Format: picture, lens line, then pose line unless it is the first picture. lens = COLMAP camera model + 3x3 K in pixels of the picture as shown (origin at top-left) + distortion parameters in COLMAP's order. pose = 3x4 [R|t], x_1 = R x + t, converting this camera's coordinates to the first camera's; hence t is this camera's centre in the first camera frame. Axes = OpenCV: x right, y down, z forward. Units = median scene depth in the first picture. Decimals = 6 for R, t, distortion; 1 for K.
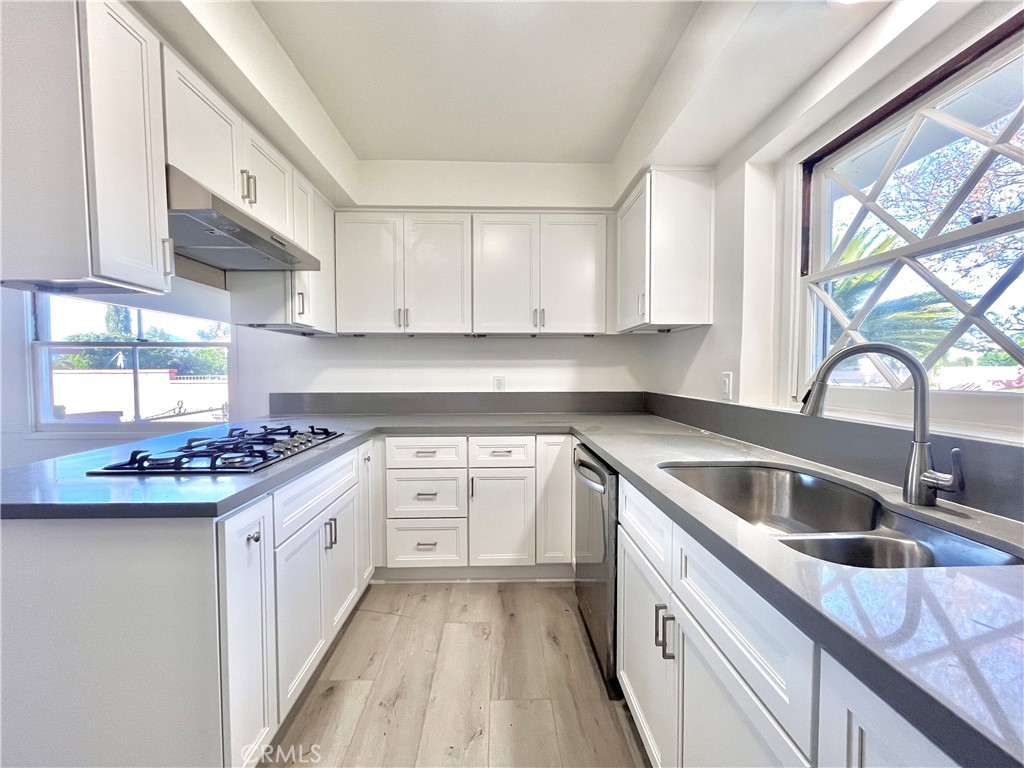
lens RADIAL K [[414.4, 0, 510.6], [0, 414.4, 385.9], [0, 0, 1]] dist [-0.001157, 0.000043]
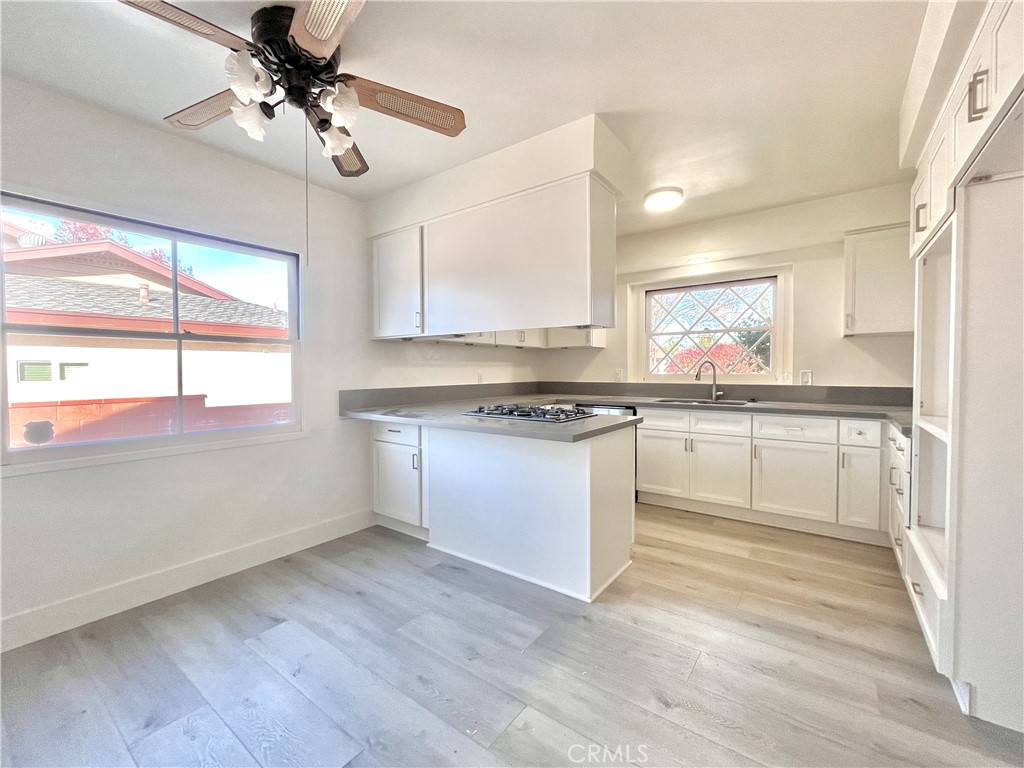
lens RADIAL K [[426.8, 0, 512.0], [0, 426.8, 384.0], [0, 0, 1]] dist [-0.000818, -0.000052]
pose [[0.619736, -0.027288, 0.784336, -1.436347], [0.033009, 0.999417, 0.008689, 0.007190], [-0.784116, 0.020505, 0.620276, -0.015512]]
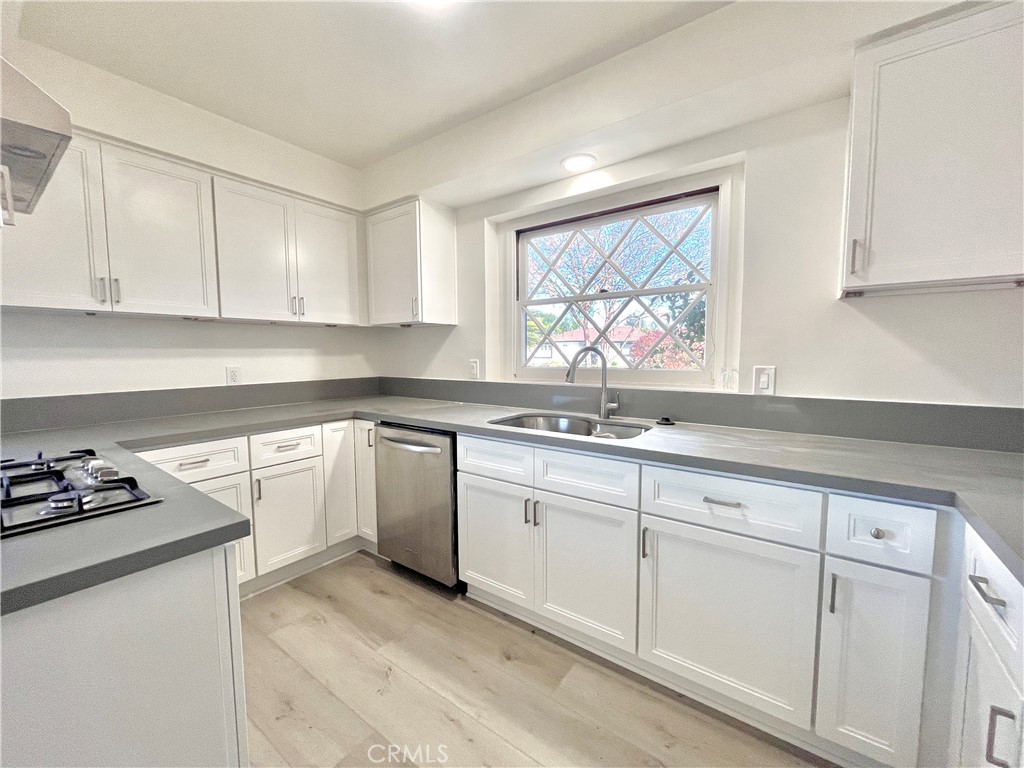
lens RADIAL K [[414.4, 0, 510.6], [0, 414.4, 385.9], [0, 0, 1]] dist [-0.001157, 0.000043]
pose [[0.620078, -0.065899, 0.781767, -0.444189], [0.035165, 0.997799, 0.056217, -0.015675], [-0.783752, -0.007369, 0.621031, 0.000272]]
